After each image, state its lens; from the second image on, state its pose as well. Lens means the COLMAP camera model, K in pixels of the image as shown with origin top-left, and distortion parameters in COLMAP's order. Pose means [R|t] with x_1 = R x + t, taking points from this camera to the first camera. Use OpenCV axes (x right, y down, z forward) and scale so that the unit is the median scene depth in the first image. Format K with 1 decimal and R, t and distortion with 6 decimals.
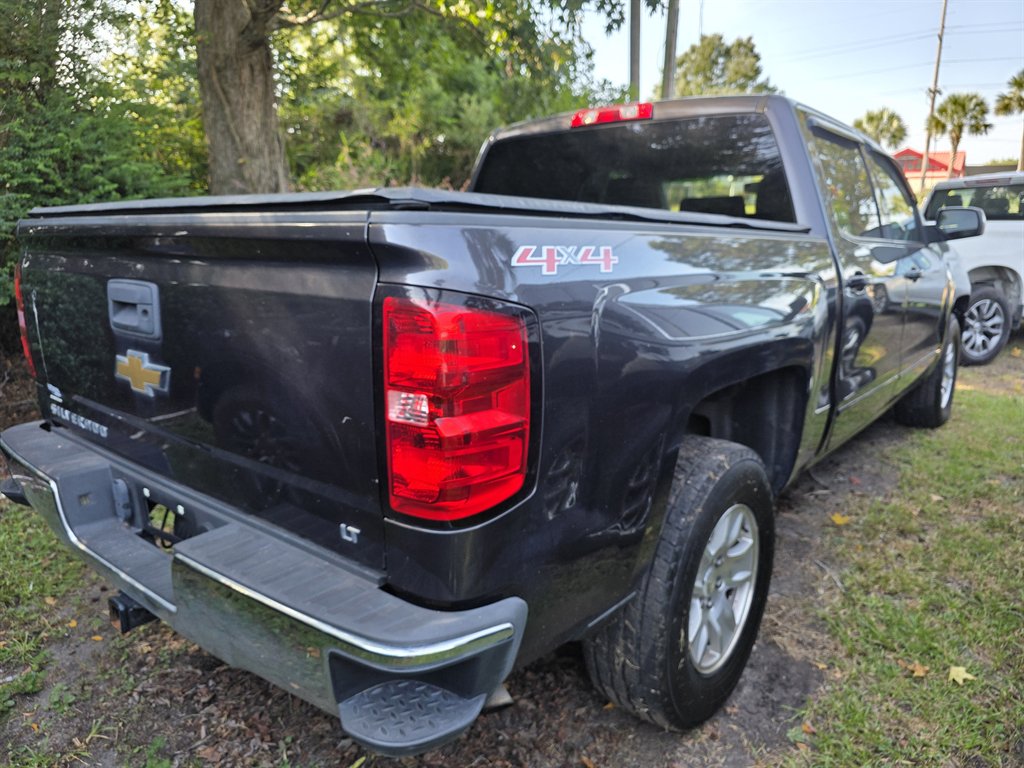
lens RADIAL K [[707.2, 0, 512.0], [0, 707.2, 384.0], [0, 0, 1]] dist [0.034549, -0.032215]
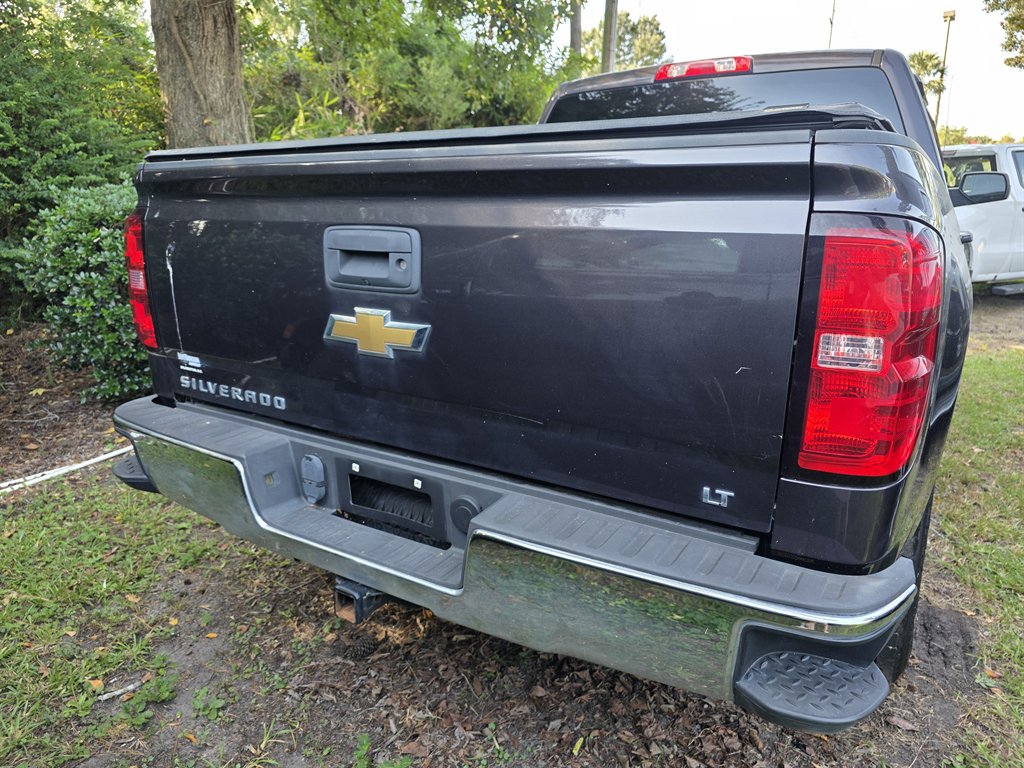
lens RADIAL K [[702.3, 0, 507.9], [0, 702.3, 382.9], [0, 0, 1]] dist [0.037546, -0.029569]
pose [[0.992364, -0.026666, 0.120425, -0.127236], [0.022696, 0.999156, 0.034224, 0.005700], [-0.121236, -0.031230, 0.992132, 0.029499]]
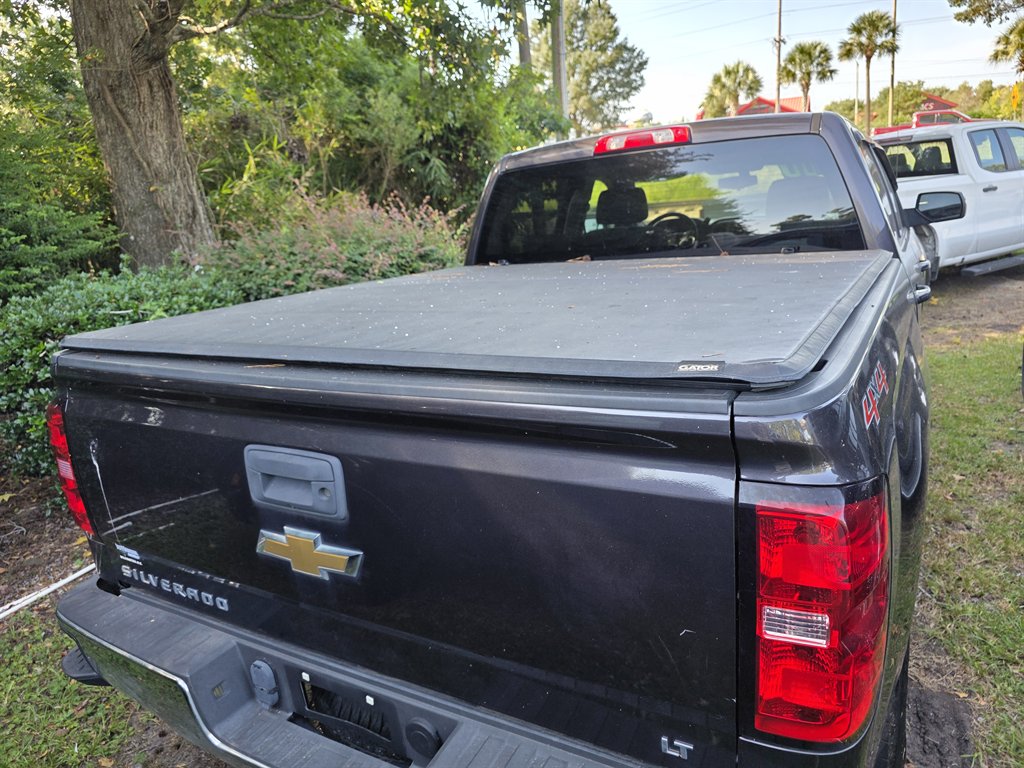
lens RADIAL K [[703.2, 0, 504.5], [0, 703.2, 383.0], [0, 0, 1]] dist [0.034414, -0.027789]
pose [[0.982999, -0.126939, 0.132660, -0.103679], [0.121976, 0.991516, 0.044929, -0.061231], [-0.137238, -0.027984, 0.990143, 0.041608]]
